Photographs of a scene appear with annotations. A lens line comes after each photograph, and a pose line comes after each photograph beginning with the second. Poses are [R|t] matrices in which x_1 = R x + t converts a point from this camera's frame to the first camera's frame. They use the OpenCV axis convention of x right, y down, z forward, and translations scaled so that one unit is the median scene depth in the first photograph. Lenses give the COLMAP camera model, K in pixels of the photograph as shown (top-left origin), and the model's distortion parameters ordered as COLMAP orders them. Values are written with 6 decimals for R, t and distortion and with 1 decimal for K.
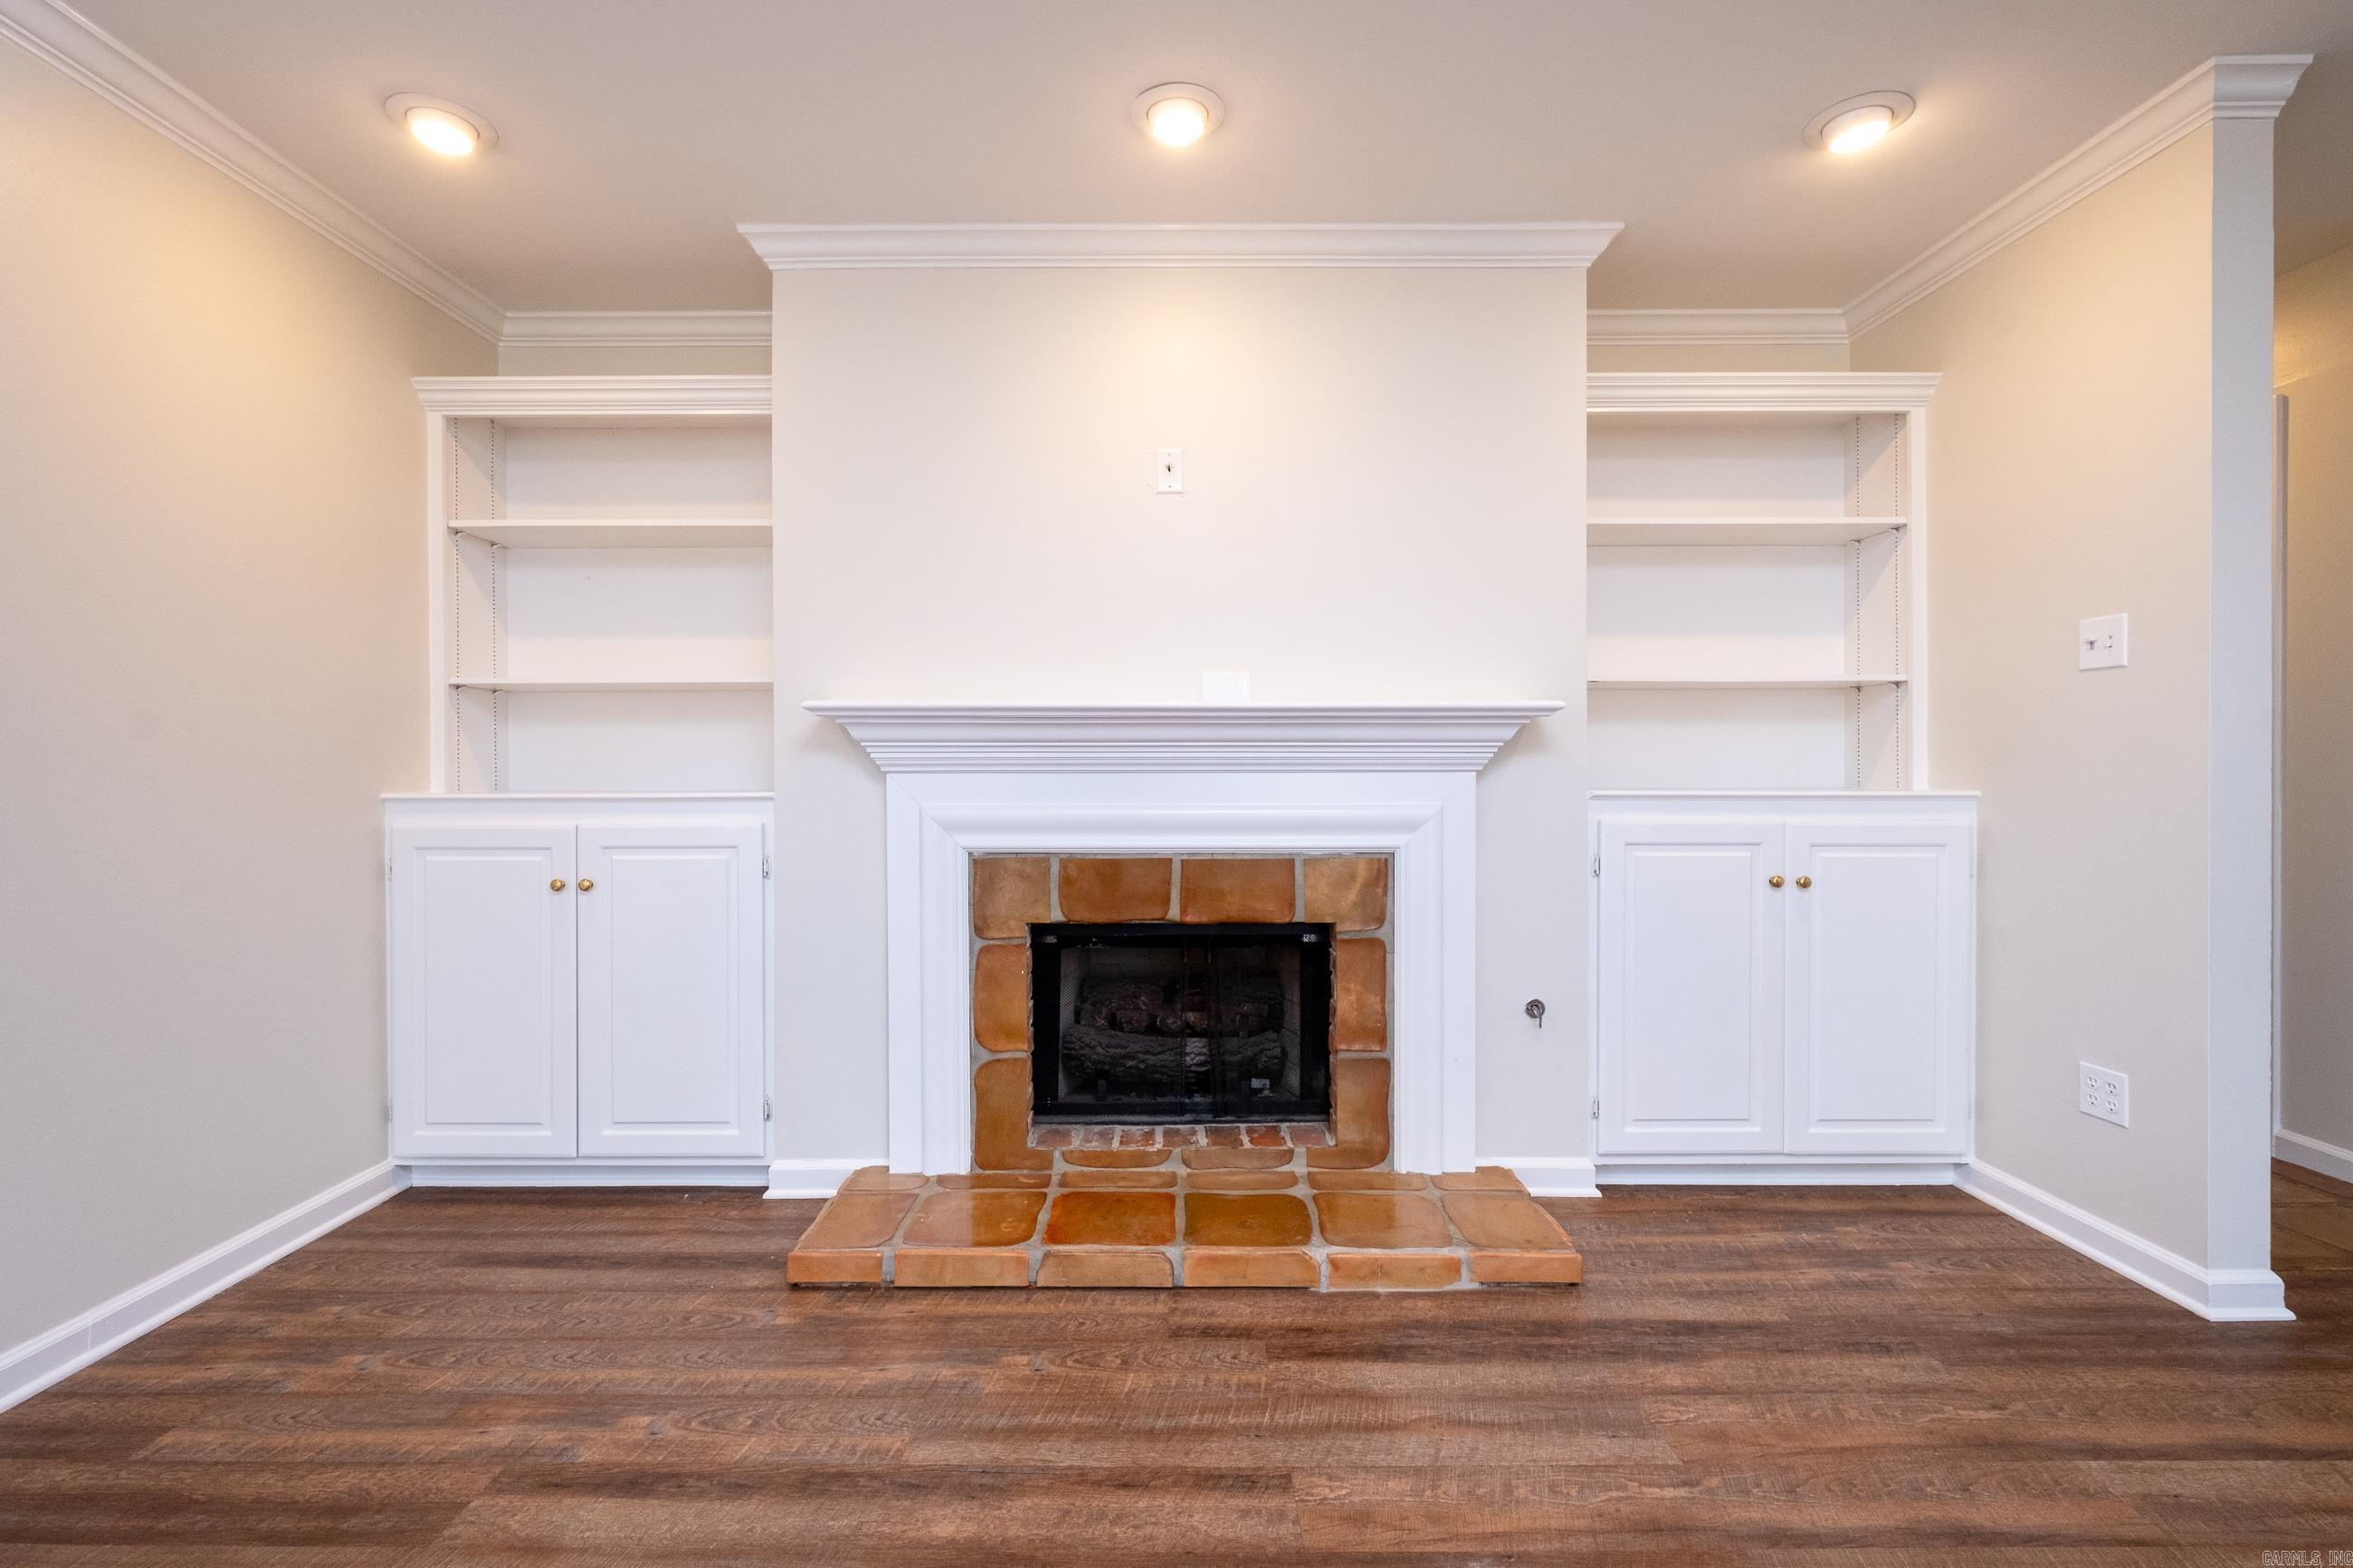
lens RADIAL K [[1034.9, 0, 1163.9], [0, 1034.9, 773.5], [0, 0, 1]] dist [-0.002714, -0.001623]
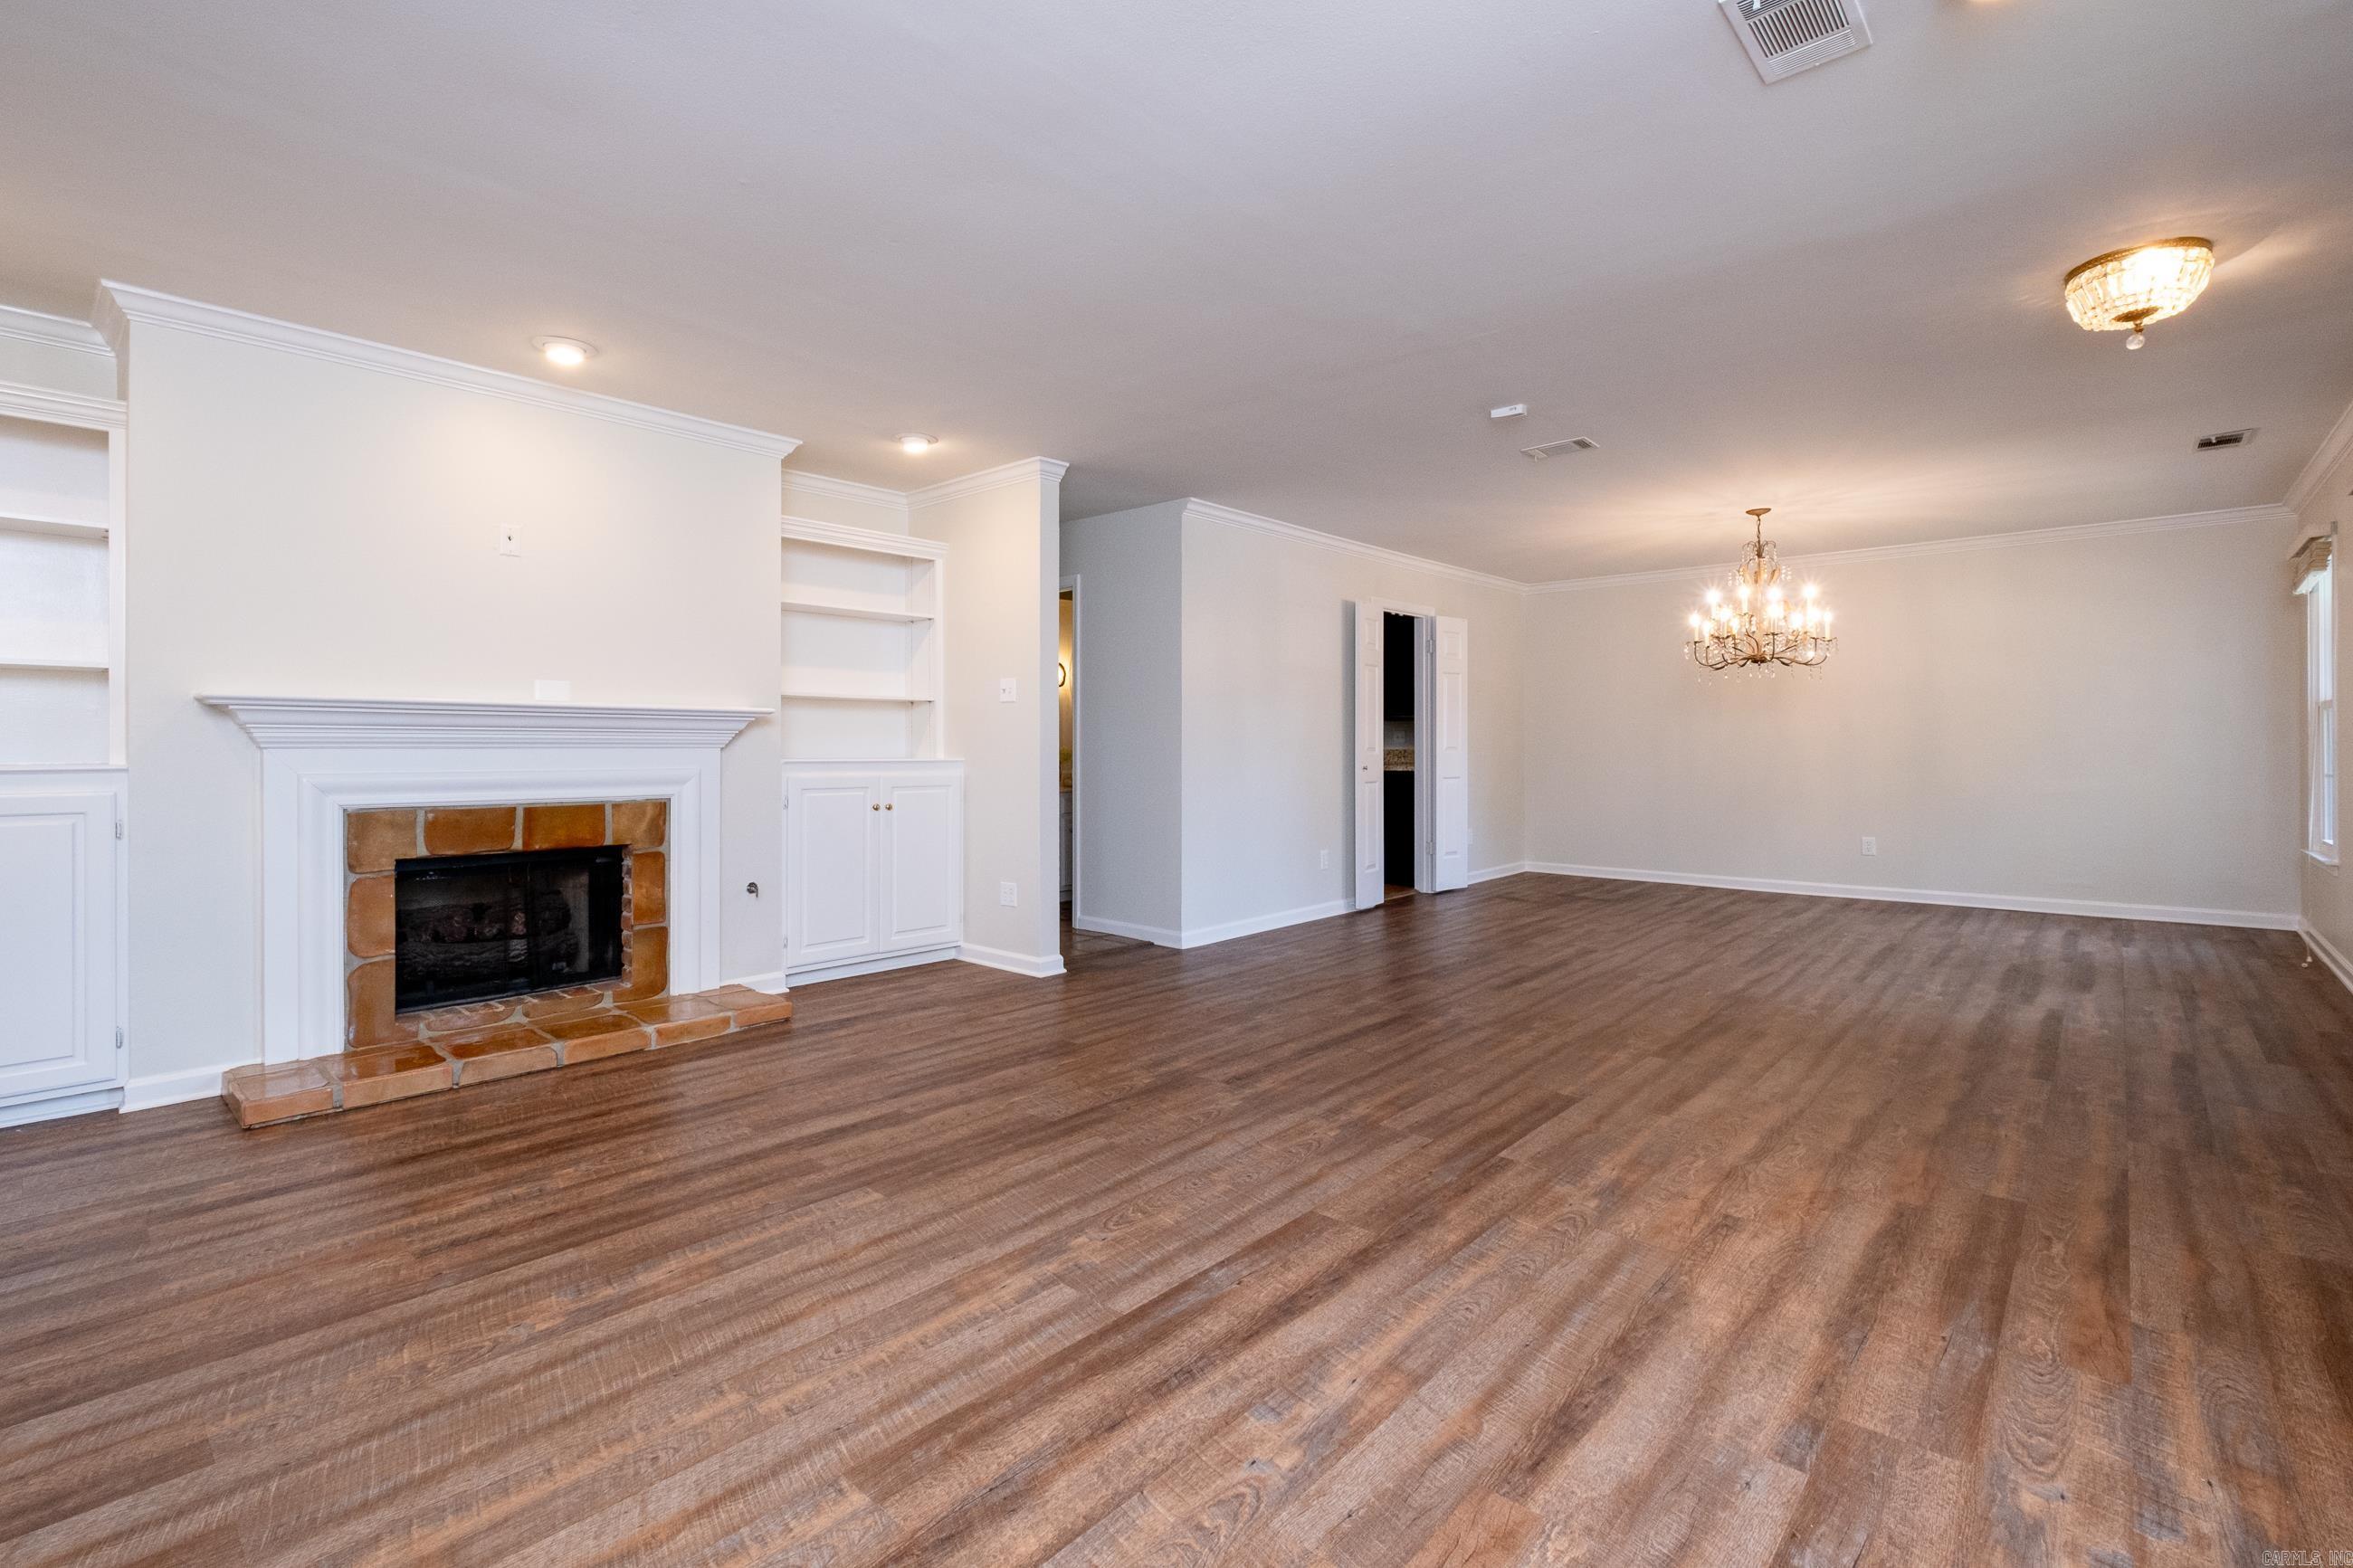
lens RADIAL K [[1034.9, 0, 1150.9], [0, 1034.9, 752.8], [0, 0, 1]] dist [-0.002714, -0.001623]
pose [[0.676543, -0.001312, 0.736402, -0.454191], [0.001693, 0.999999, 0.000226, 0.006074], [-0.736401, 0.001094, 0.676545, -0.639269]]
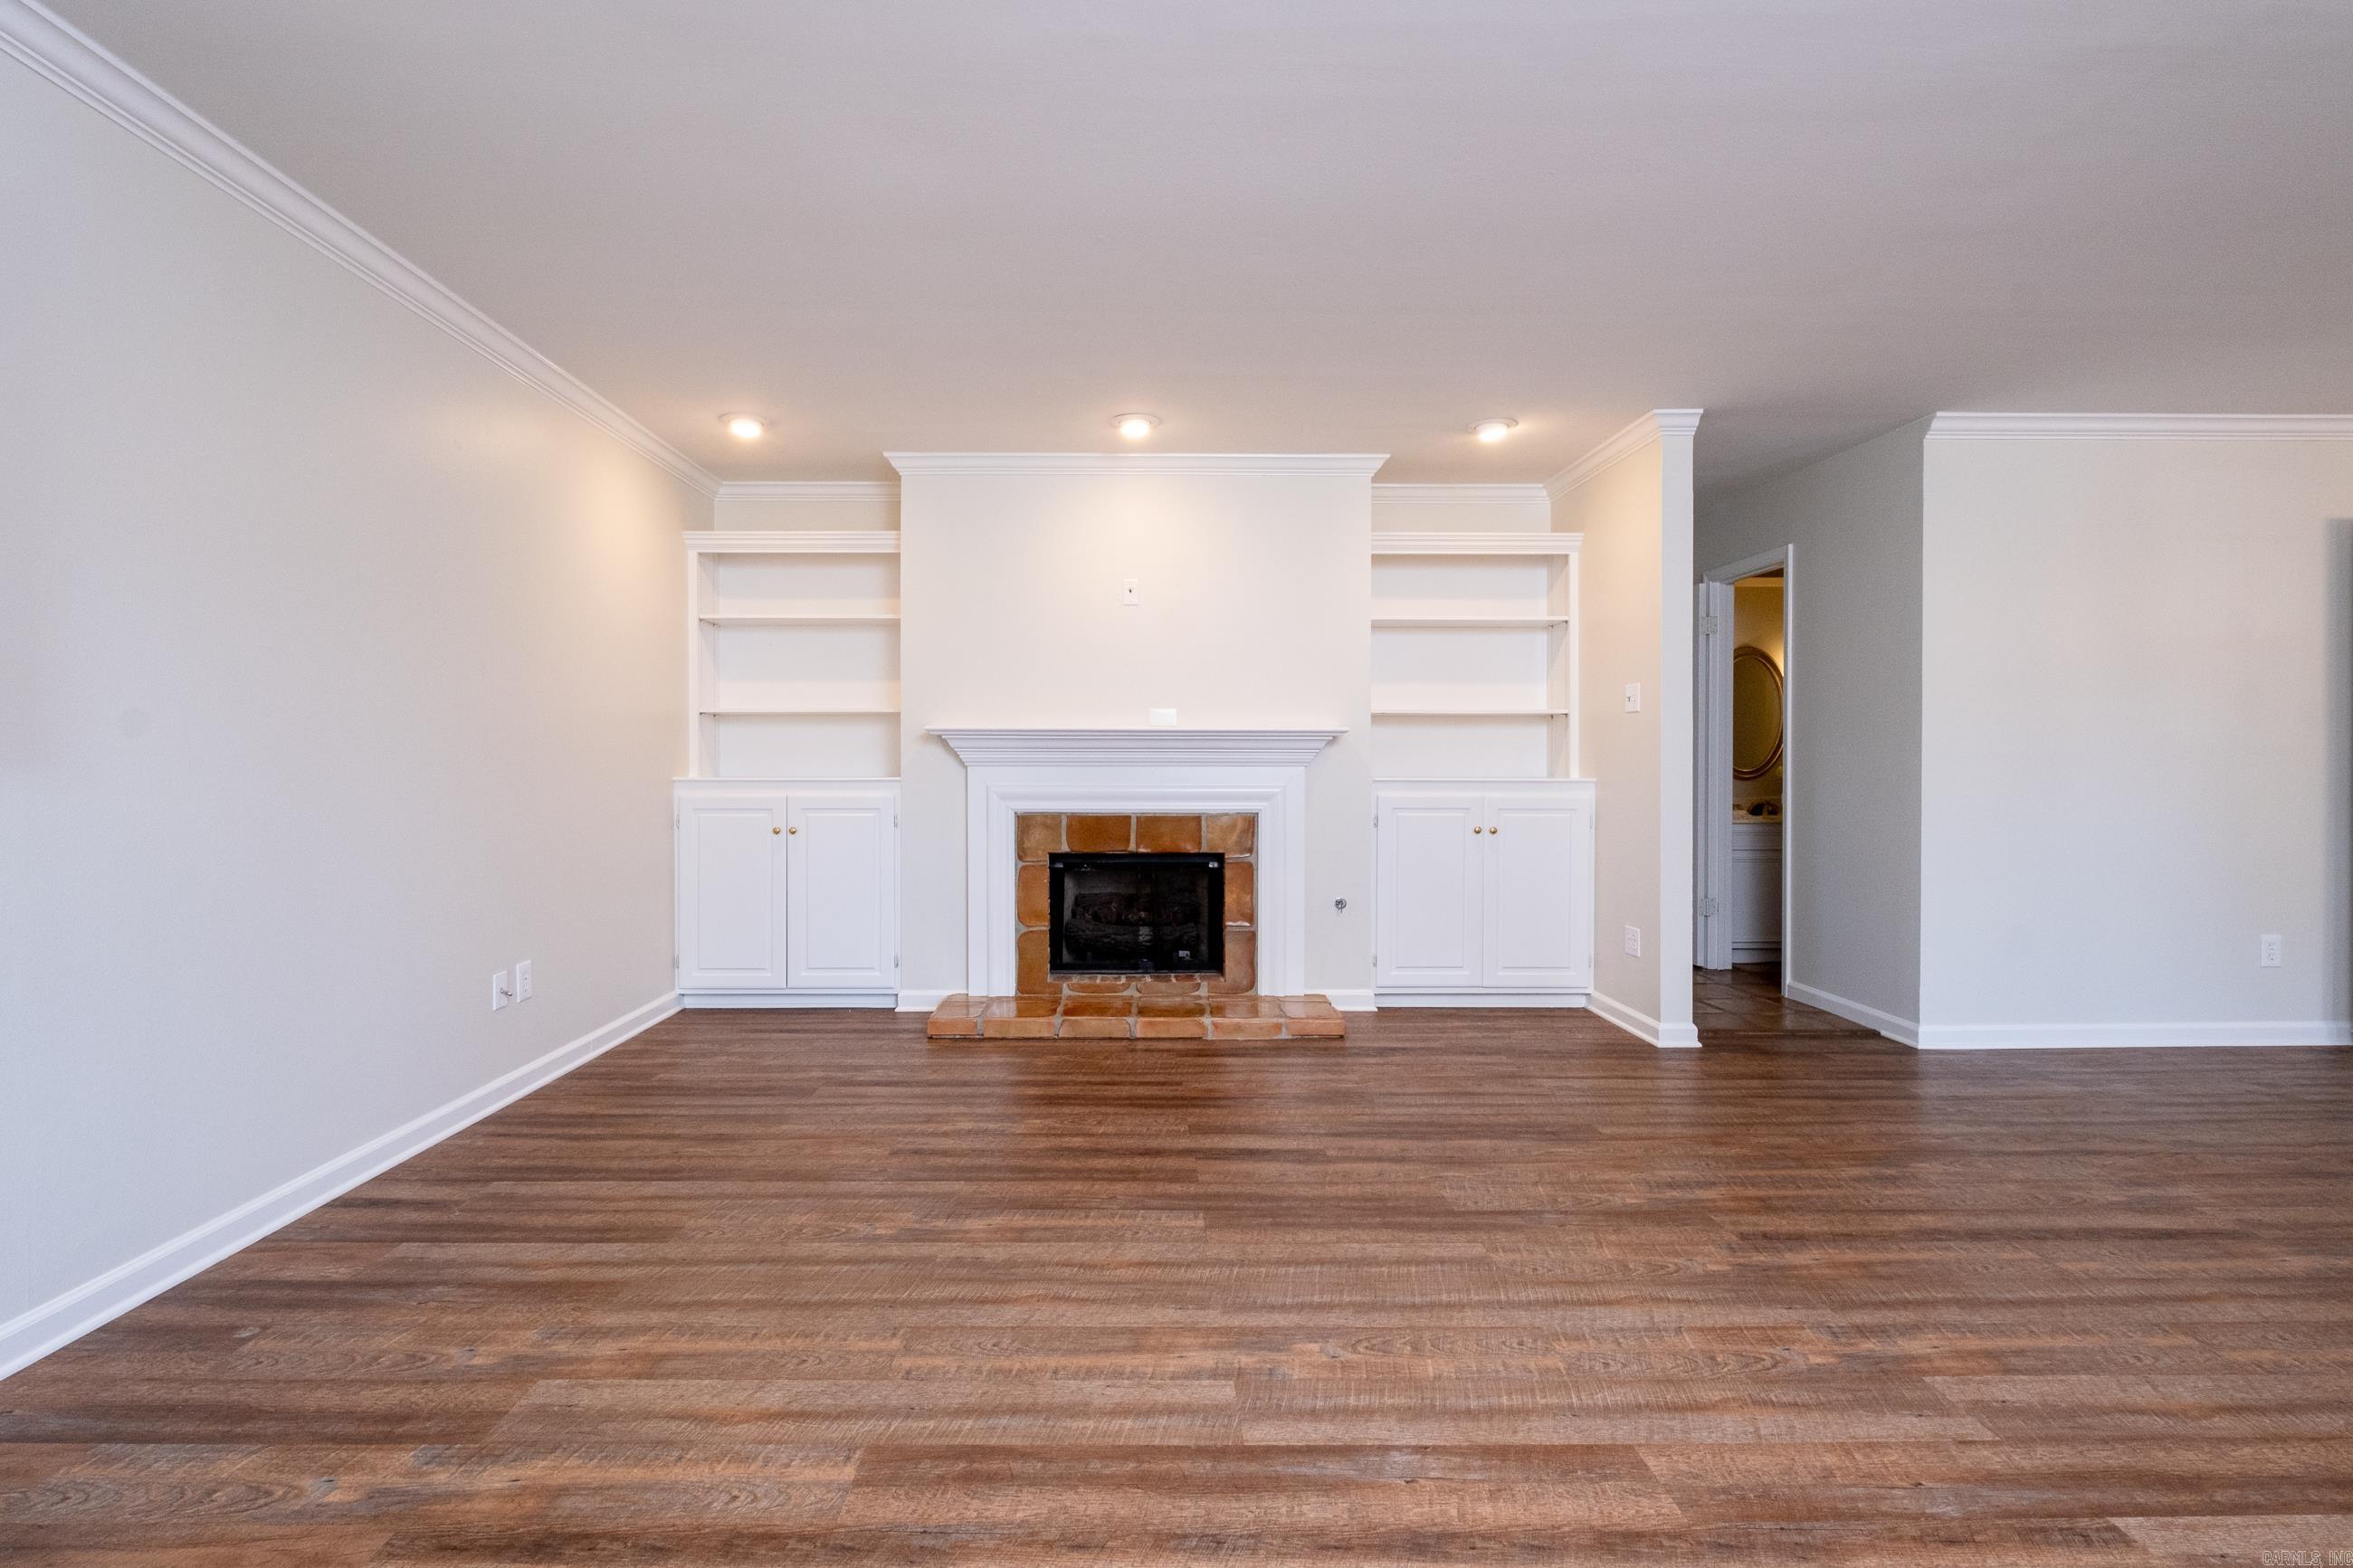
lens RADIAL K [[1034.9, 0, 1146.7], [0, 1034.9, 778.2], [0, 0, 1]] dist [-0.002714, -0.001623]
pose [[0.999769, 0.003301, 0.021217, -0.003245], [-0.003486, 0.999956, 0.008659, 0.003307], [-0.021188, -0.008731, 0.999737, -0.737627]]
